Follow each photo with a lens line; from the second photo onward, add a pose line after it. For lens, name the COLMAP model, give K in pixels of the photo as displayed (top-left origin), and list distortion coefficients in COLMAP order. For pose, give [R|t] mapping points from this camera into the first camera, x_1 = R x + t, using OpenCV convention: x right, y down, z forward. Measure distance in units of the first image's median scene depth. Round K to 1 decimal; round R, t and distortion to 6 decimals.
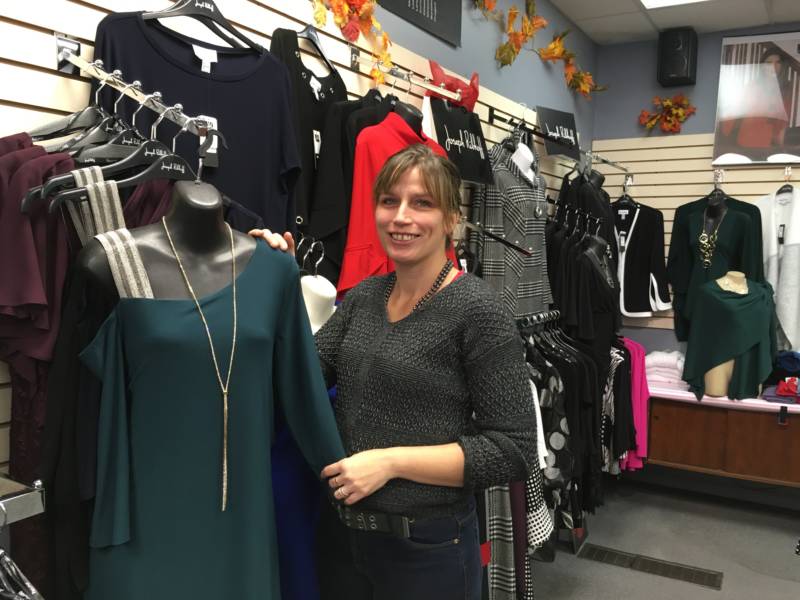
lens RADIAL K [[679.9, 0, 402.1], [0, 679.9, 303.2], [0, 0, 1]] dist [0.064206, -0.095821]
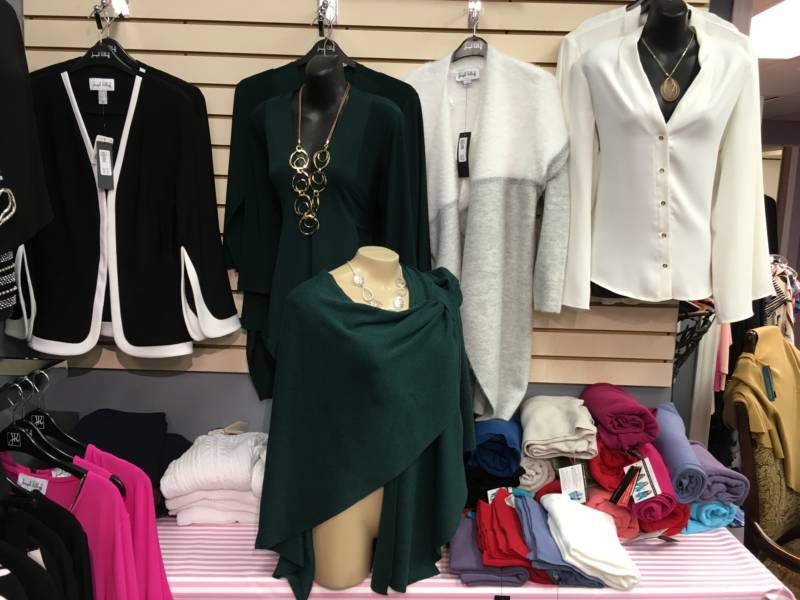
lens RADIAL K [[679.9, 0, 402.1], [0, 679.9, 303.2], [0, 0, 1]] dist [0.064206, -0.095821]
pose [[0.865408, -0.072529, 0.495791, 0.297768], [0.028621, 0.995008, 0.095601, -0.049286], [-0.500250, -0.068543, 0.863164, 0.642130]]
